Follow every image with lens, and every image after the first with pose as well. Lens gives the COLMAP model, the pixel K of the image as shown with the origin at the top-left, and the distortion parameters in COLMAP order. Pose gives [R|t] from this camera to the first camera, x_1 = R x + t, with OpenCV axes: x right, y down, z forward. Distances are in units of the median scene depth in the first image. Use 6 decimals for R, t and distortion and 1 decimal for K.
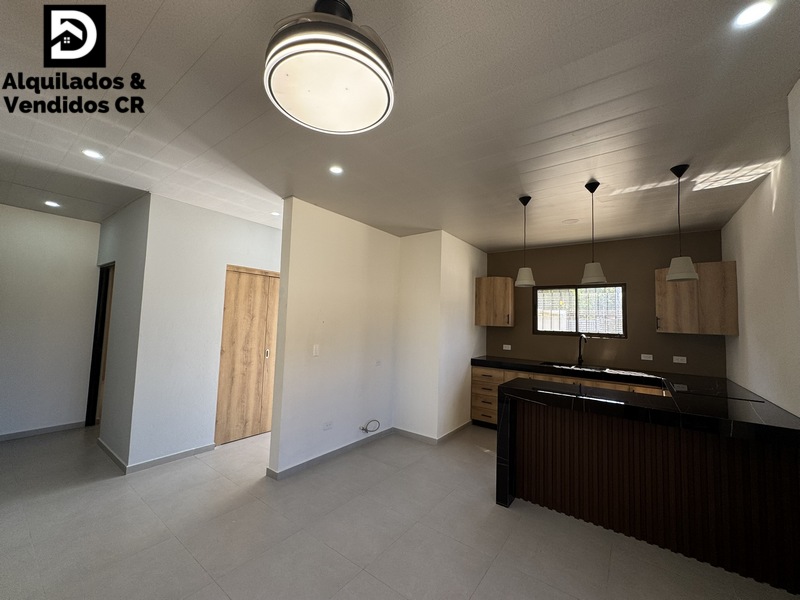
lens RADIAL K [[319.6, 0, 398.4], [0, 319.6, 299.7], [0, 0, 1]] dist [-0.001213, 0.000062]
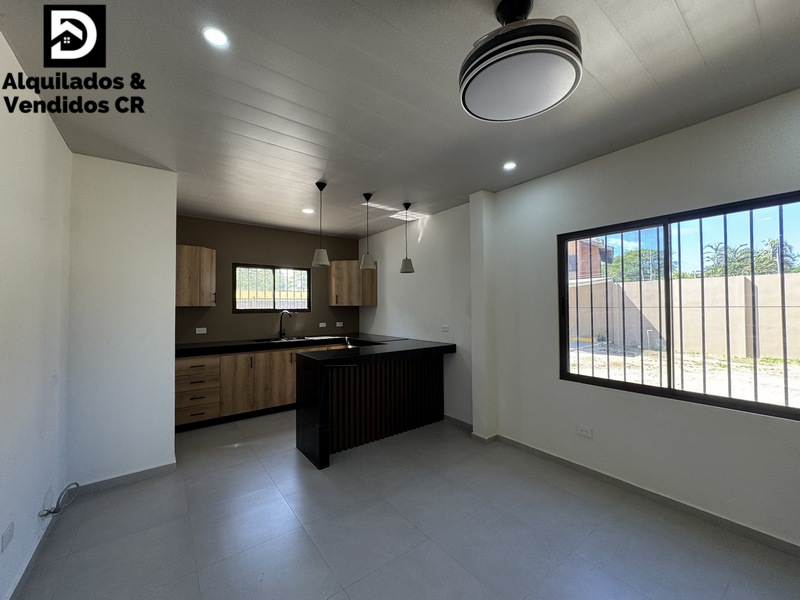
lens RADIAL K [[319.6, 0, 398.4], [0, 319.6, 299.7], [0, 0, 1]] dist [-0.001213, 0.000062]
pose [[0.286911, -0.016445, 0.957816, -0.425272], [-0.052935, 0.998053, 0.032992, 0.013555], [-0.956494, -0.060168, 0.285481, 0.328306]]
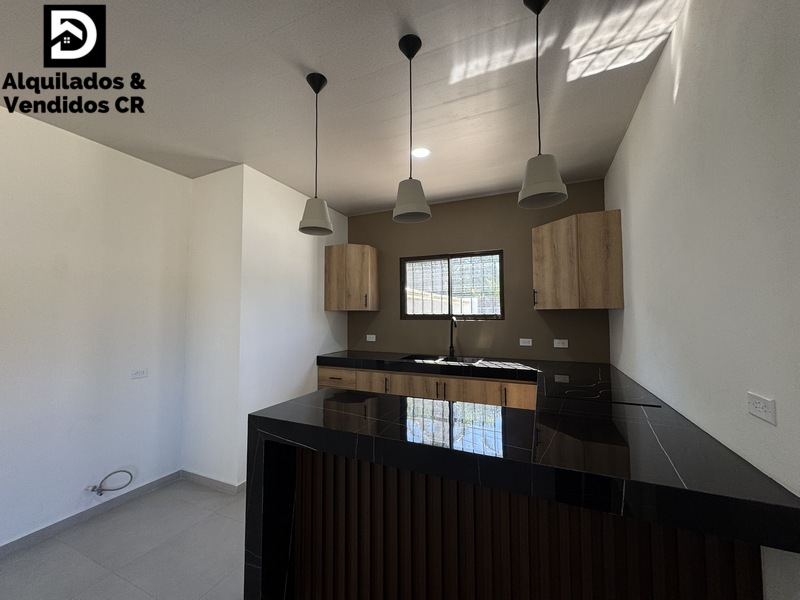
lens RADIAL K [[319.6, 0, 398.4], [0, 319.6, 299.7], [0, 0, 1]] dist [-0.001213, 0.000062]
pose [[0.976086, -0.023392, 0.216122, 0.311532], [0.018253, 0.999502, 0.025742, 0.049977], [-0.216616, -0.021182, 0.976027, 0.307689]]
